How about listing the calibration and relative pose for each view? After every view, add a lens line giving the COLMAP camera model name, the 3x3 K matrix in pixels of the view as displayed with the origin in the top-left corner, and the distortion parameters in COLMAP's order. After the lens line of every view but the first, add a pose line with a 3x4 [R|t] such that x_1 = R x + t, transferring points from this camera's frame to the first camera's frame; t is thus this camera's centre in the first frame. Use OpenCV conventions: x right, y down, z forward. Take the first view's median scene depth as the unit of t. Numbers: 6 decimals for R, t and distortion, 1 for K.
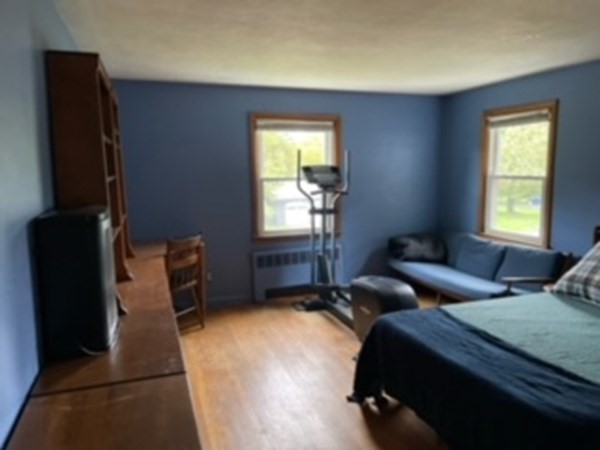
lens RADIAL K [[456.0, 0, 311.0], [0, 456.0, 223.0], [0, 0, 1]] dist [0.112722, -0.144982]
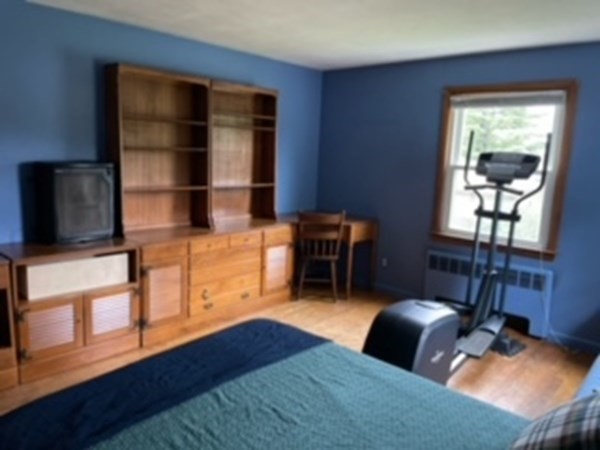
lens RADIAL K [[456.0, 0, 311.0], [0, 456.0, 223.0], [0, 0, 1]] dist [0.112722, -0.144982]
pose [[0.480739, 0.167707, -0.860677, 0.526611], [-0.164573, 0.981354, 0.099297, -0.036884], [0.861281, 0.093908, 0.499375, 0.372459]]
